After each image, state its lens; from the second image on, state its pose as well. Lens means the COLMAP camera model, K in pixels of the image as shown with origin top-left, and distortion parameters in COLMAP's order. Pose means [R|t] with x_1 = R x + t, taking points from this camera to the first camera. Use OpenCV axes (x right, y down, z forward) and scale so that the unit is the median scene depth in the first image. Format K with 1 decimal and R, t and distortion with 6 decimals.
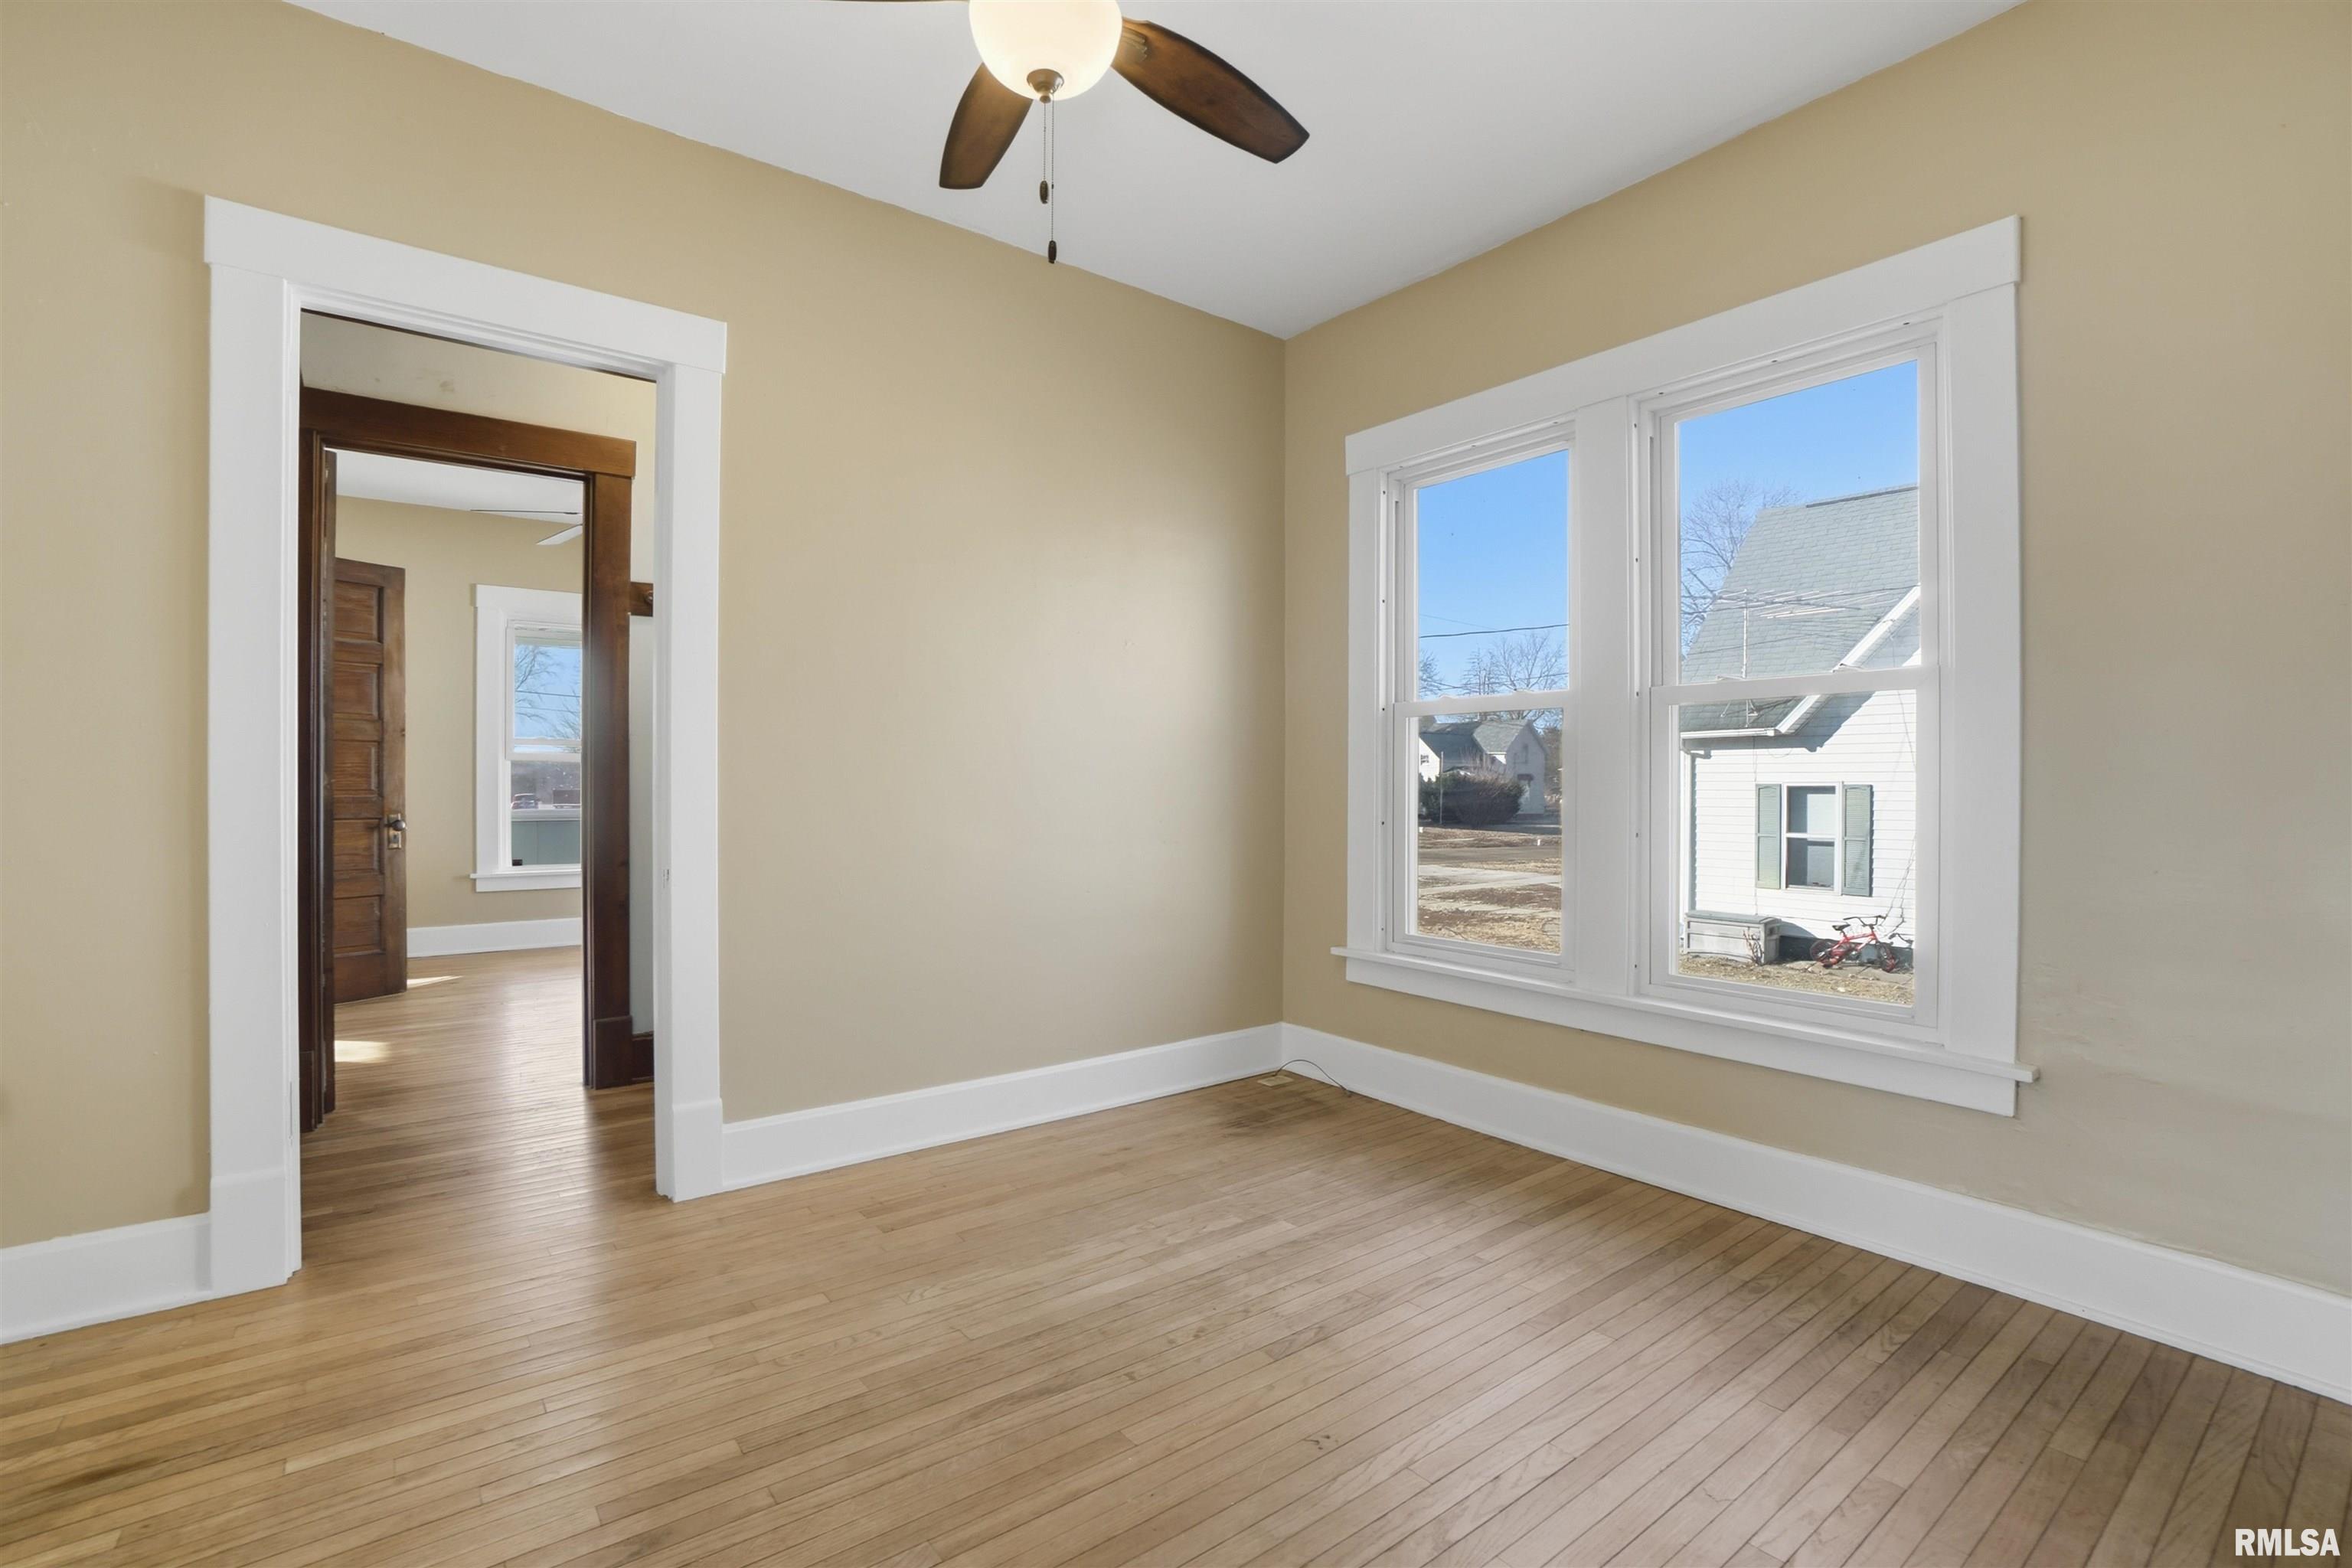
lens RADIAL K [[1049.8, 0, 1175.4], [0, 1049.8, 778.9], [0, 0, 1]] dist [-0.070208, 0.028672]
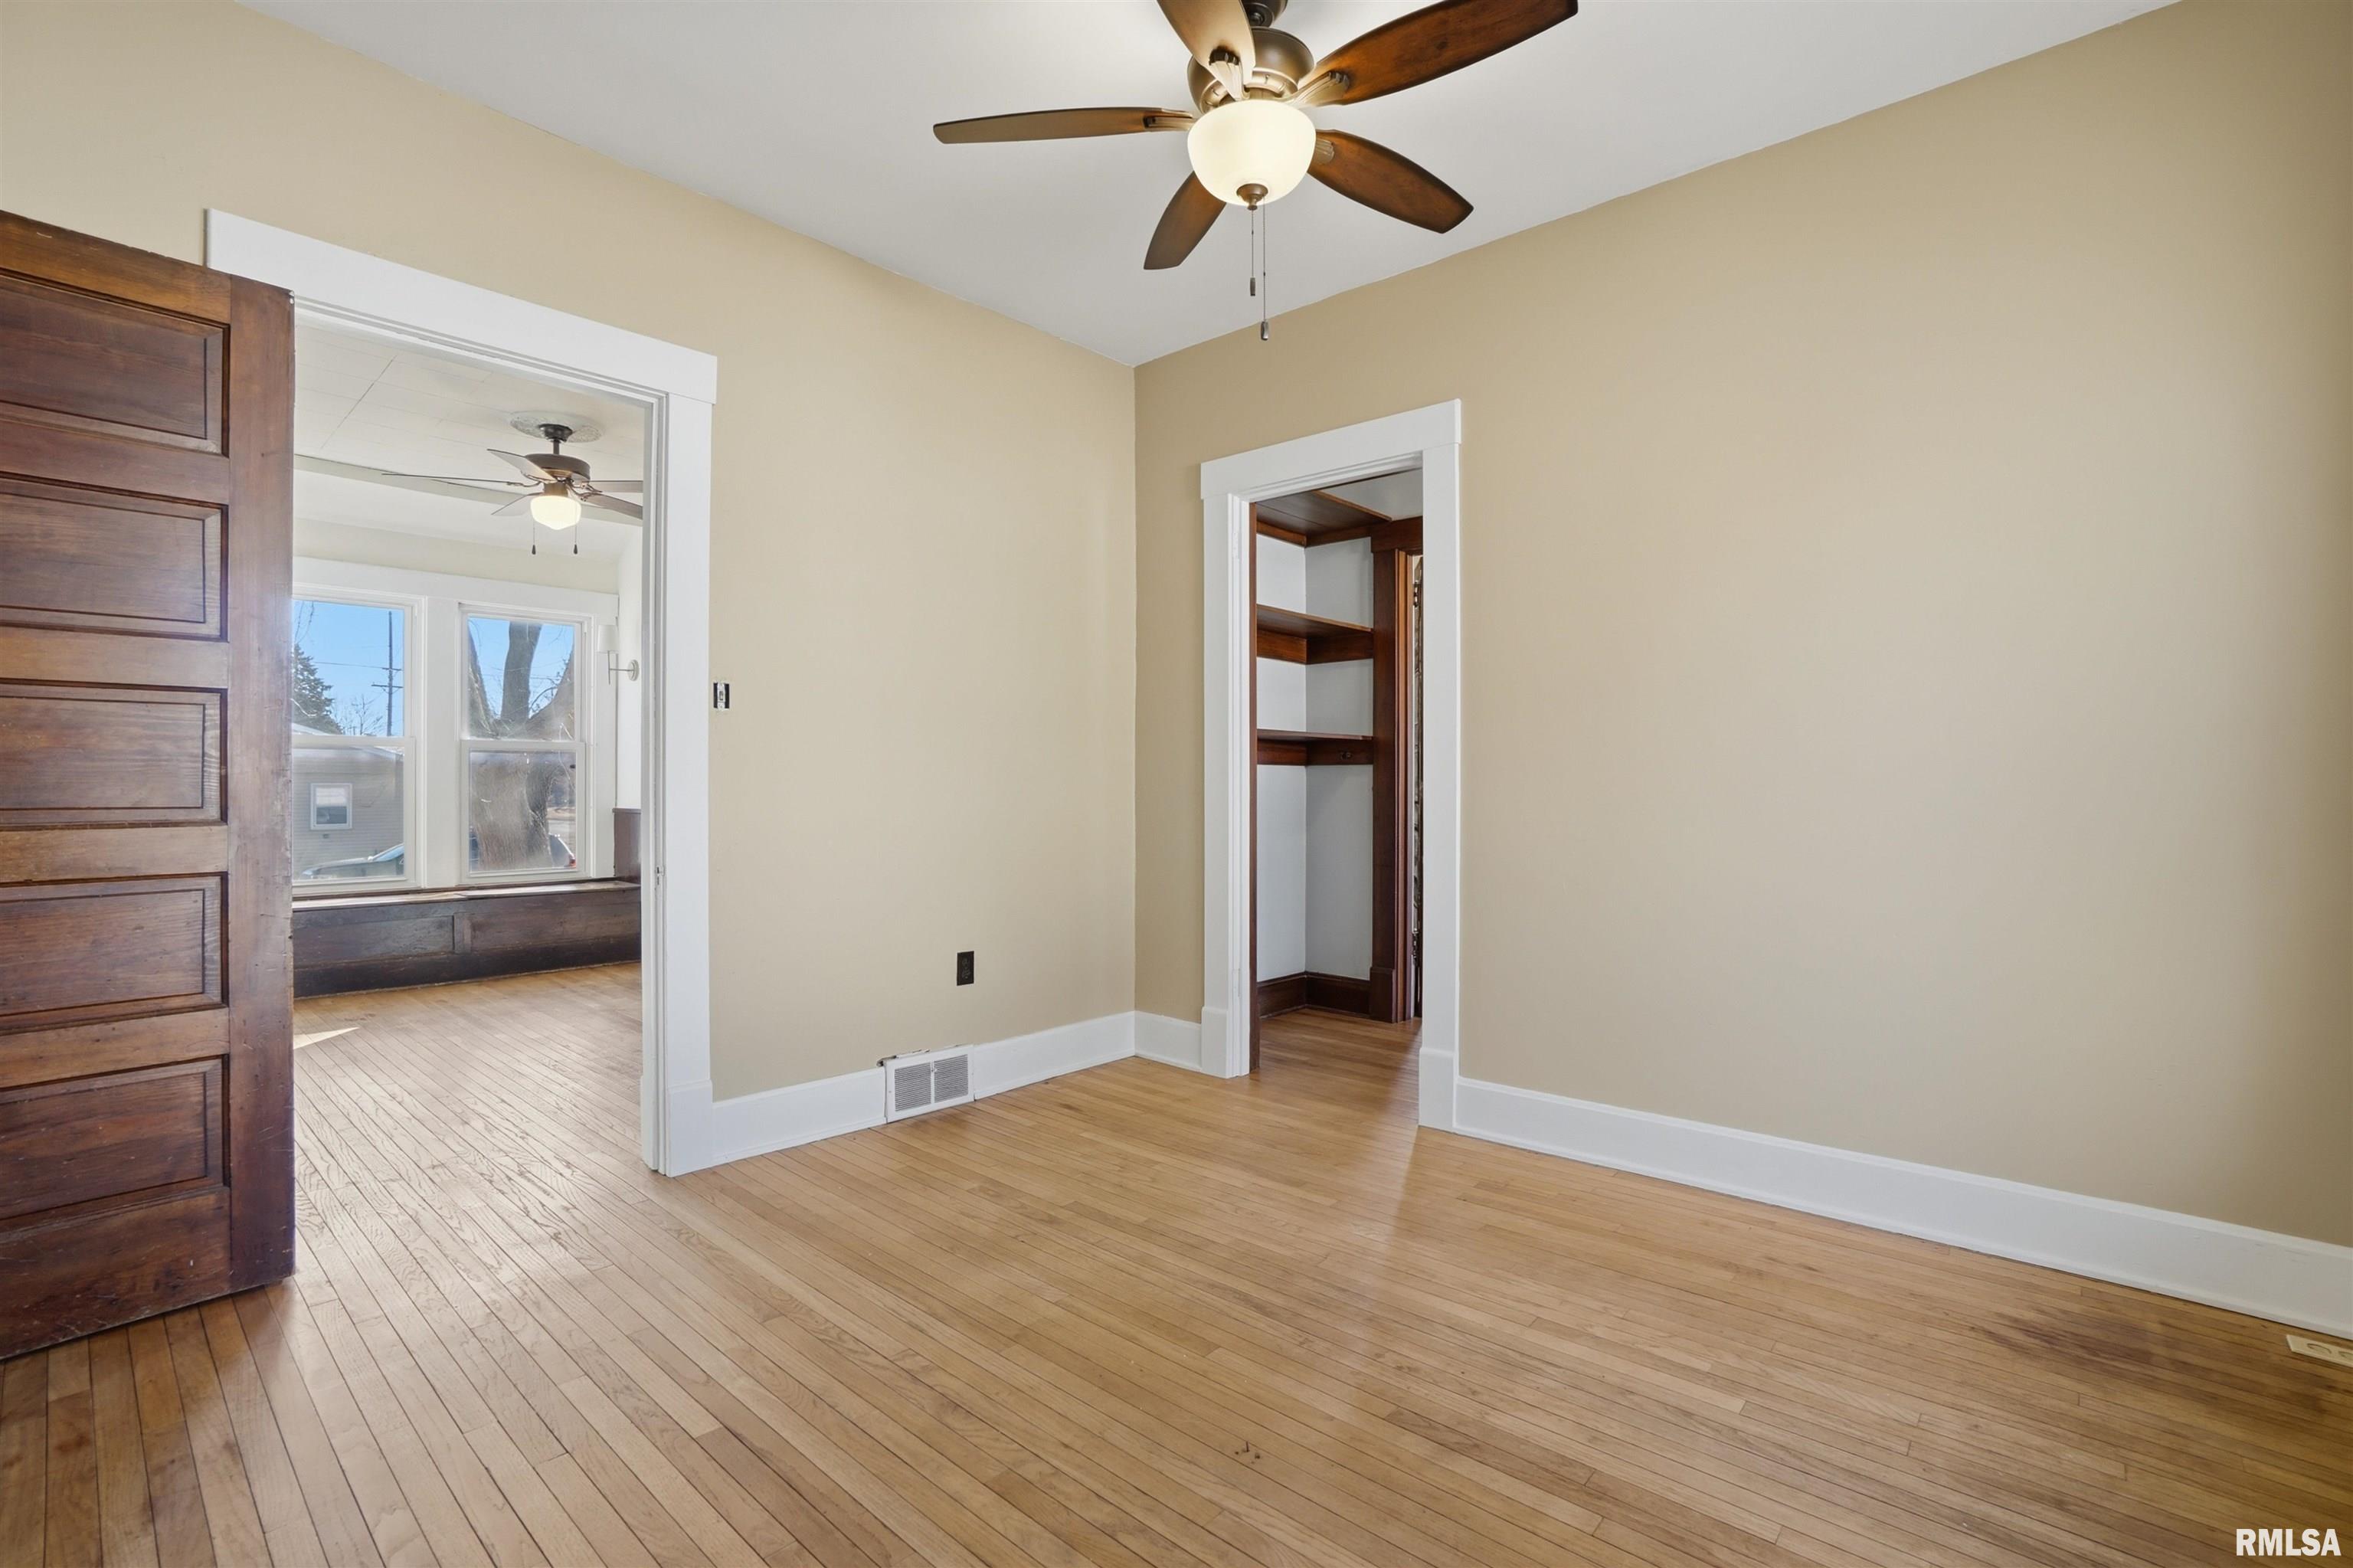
lens RADIAL K [[1050.3, 0, 1175.9], [0, 1050.3, 778.9], [0, 0, 1]] dist [-0.070208, 0.028672]
pose [[0.198253, -0.006272, -0.980131, 0.720540], [-0.001683, 0.999976, -0.006739, 0.003148], [0.980149, 0.002986, 0.198238, 0.480708]]
